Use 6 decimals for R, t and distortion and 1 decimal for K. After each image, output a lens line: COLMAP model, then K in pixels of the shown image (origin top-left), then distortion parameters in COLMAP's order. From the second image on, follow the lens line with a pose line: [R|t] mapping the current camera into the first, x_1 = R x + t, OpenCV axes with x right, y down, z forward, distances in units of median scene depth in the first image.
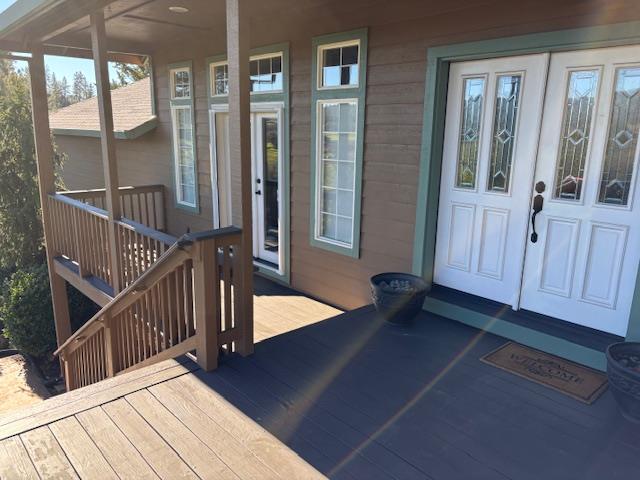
lens RADIAL K [[493.7, 0, 319.2], [0, 493.7, 240.6], [0, 0, 1]] dist [0.013938, 0.000311]
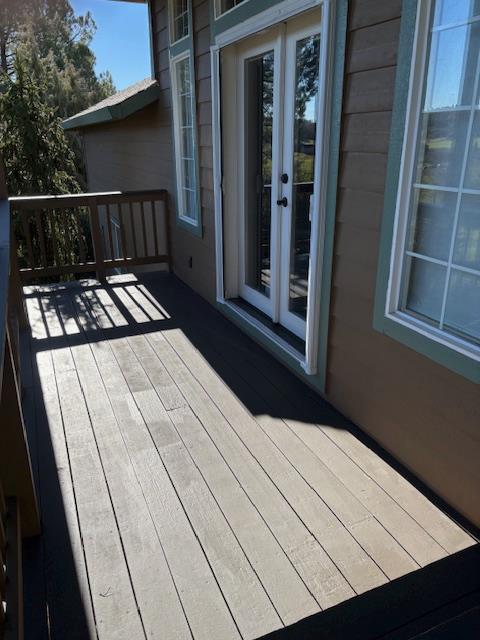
lens RADIAL K [[493.7, 0, 238.6], [0, 493.7, 317.3], [0, 0, 1]] dist [0.013938, 0.000311]
pose [[0.946515, 0.090730, -0.309641, 0.003248], [-0.053389, 0.990462, 0.127021, -0.043489], [0.318212, -0.103696, 0.942331, 0.515376]]
